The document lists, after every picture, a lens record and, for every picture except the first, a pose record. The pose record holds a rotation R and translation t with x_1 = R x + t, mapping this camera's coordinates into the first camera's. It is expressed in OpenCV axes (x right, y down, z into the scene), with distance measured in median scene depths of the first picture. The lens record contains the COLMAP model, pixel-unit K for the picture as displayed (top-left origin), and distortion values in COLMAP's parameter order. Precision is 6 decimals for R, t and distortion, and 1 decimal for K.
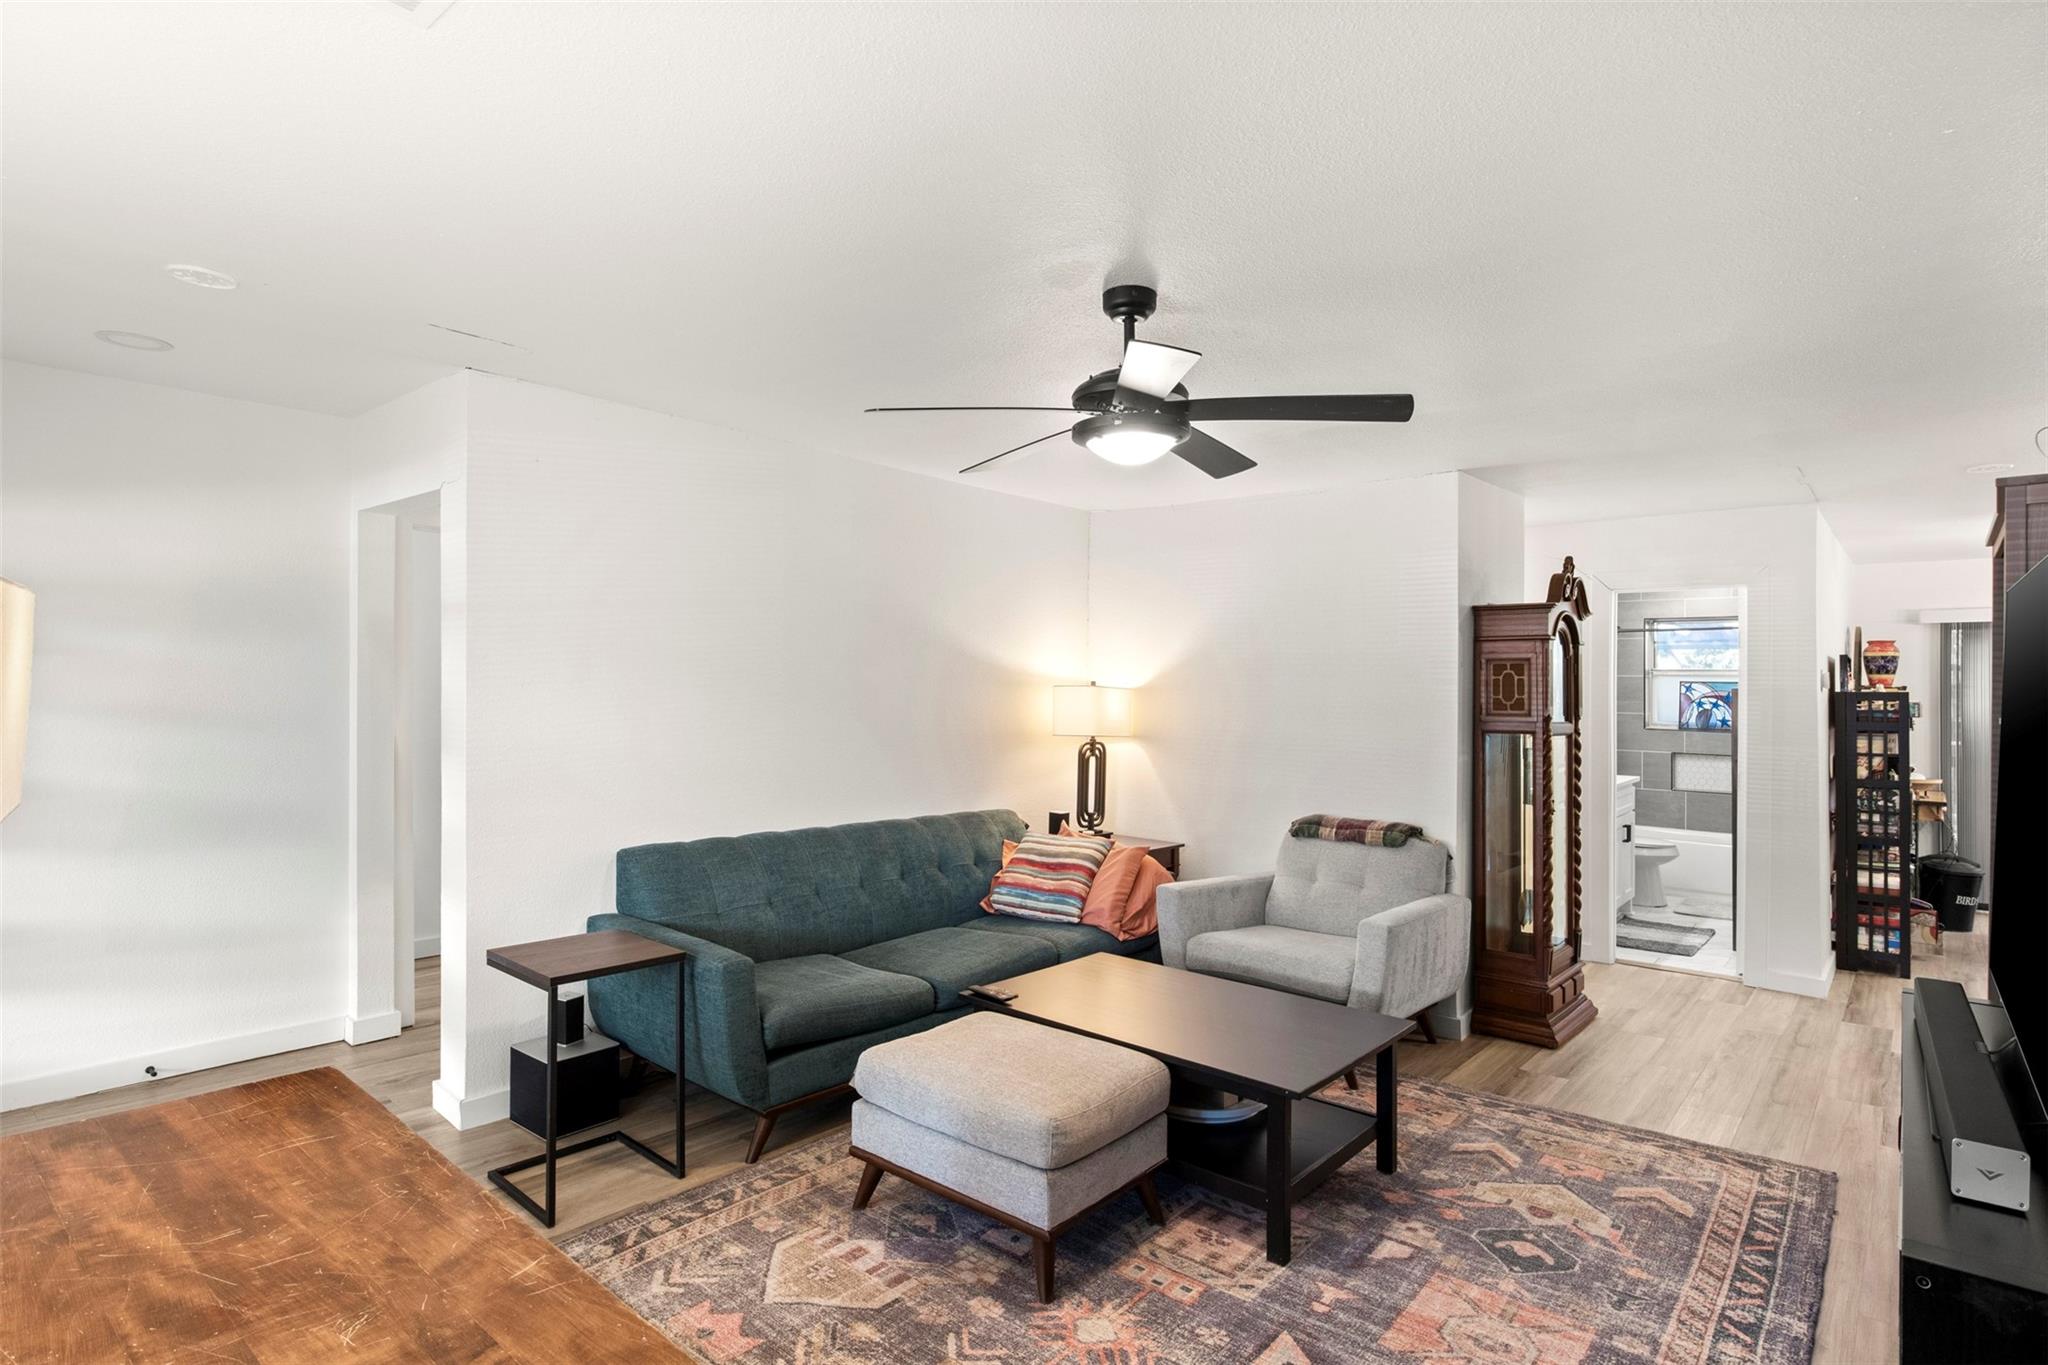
lens RADIAL K [[1041.1, 0, 1025.3], [0, 1041.1, 674.8], [0, 0, 1]] dist [-0.014823, -0.000451]
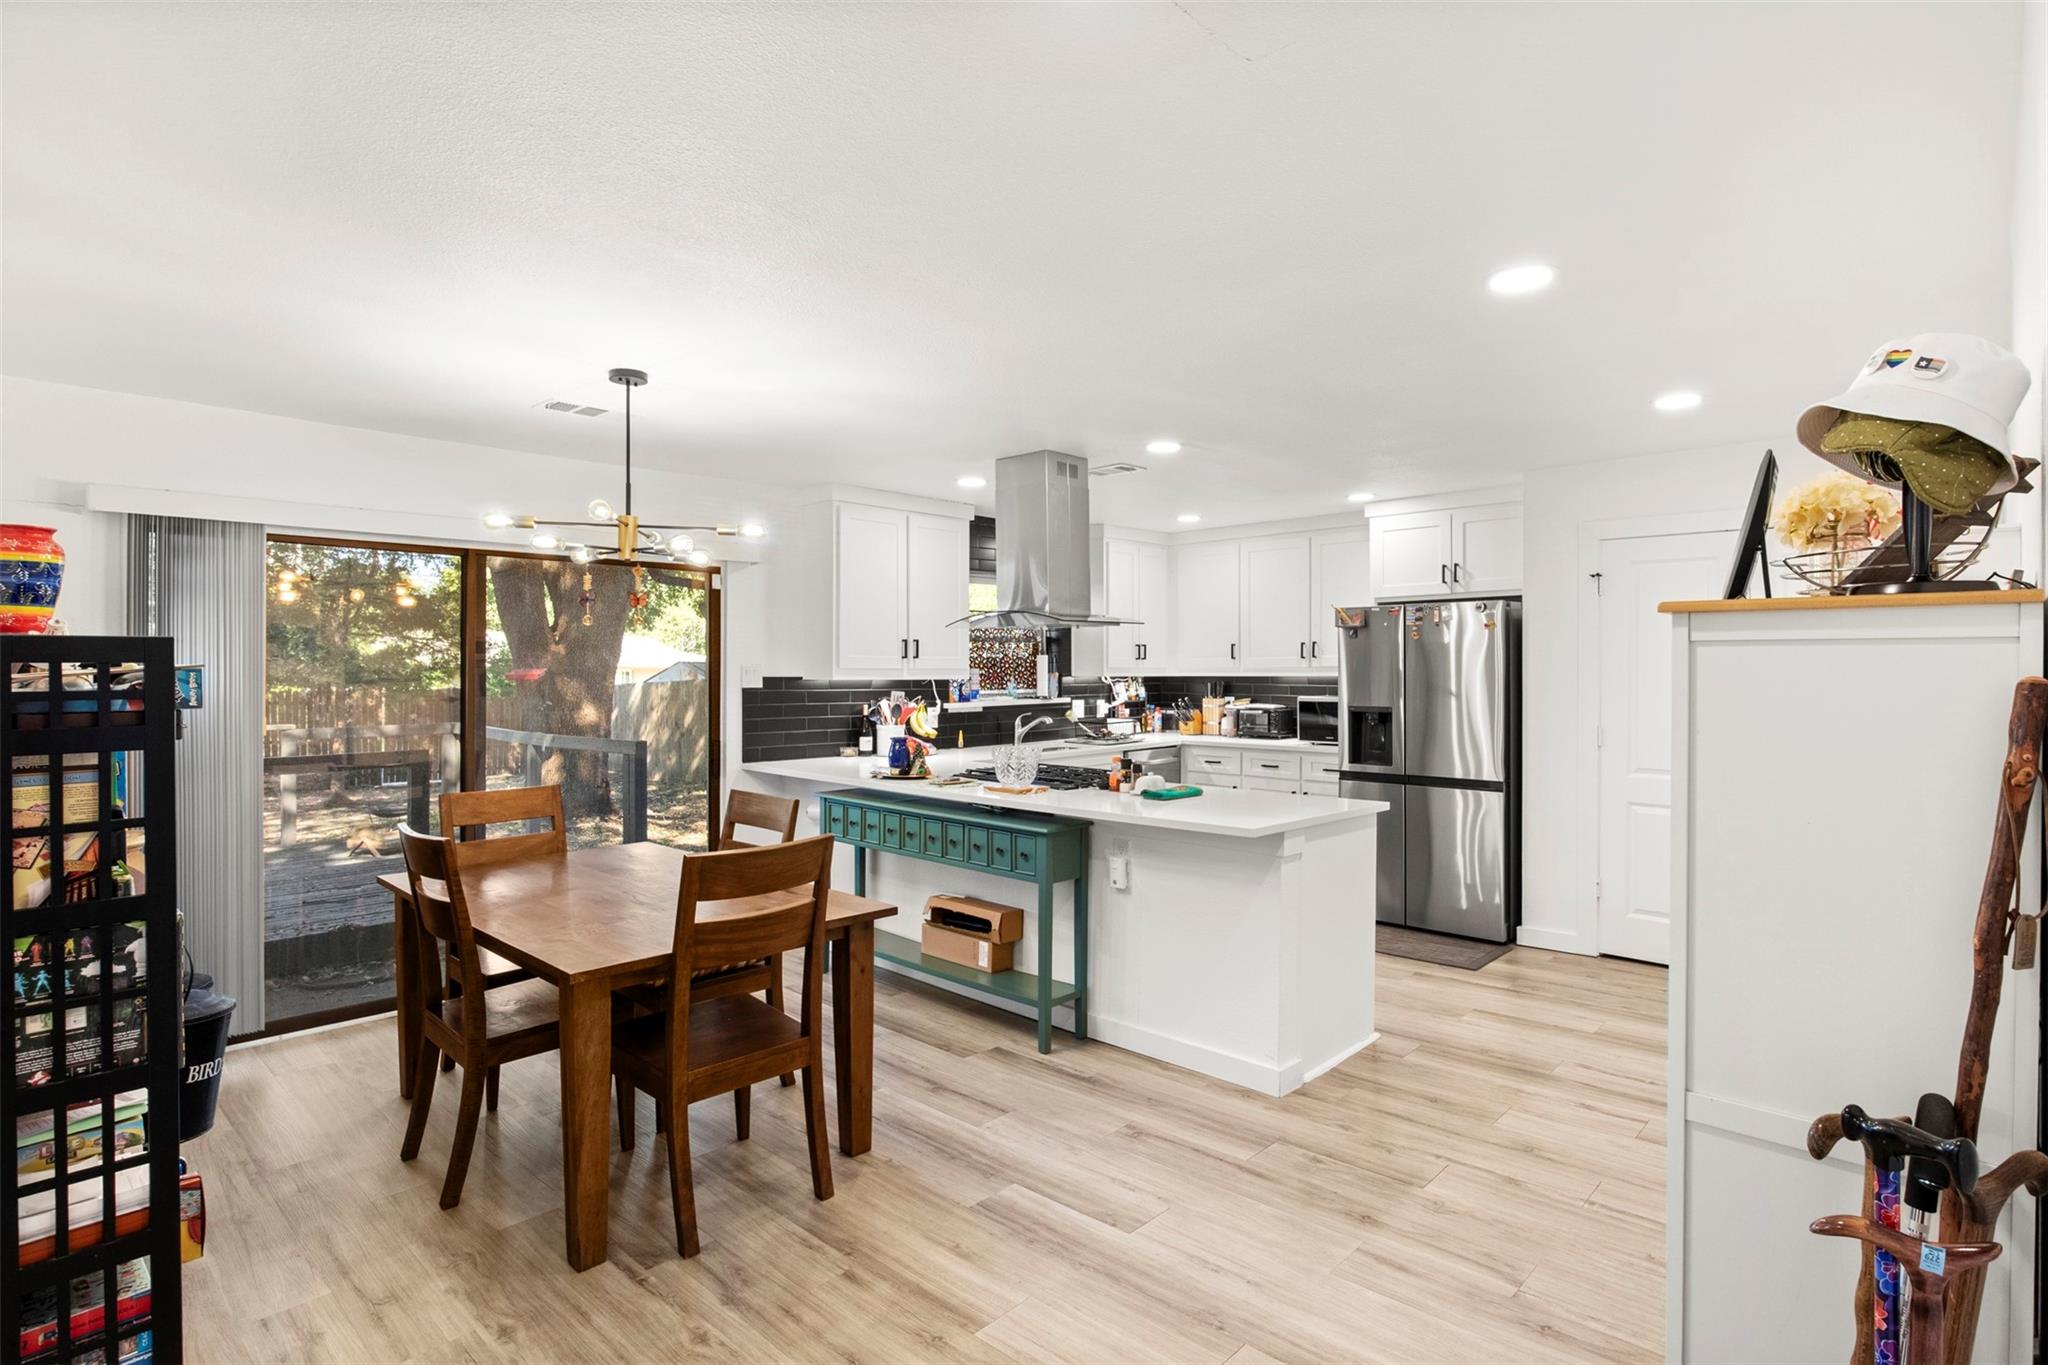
lens RADIAL K [[1041.1, 0, 1021.0], [0, 1041.1, 672.1], [0, 0, 1]] dist [-0.014823, -0.000451]
pose [[0.046424, -0.010291, 0.998869, 0.511044], [-0.014237, 0.999839, 0.010963, 0.020362], [-0.998820, -0.014730, 0.046270, 0.681086]]
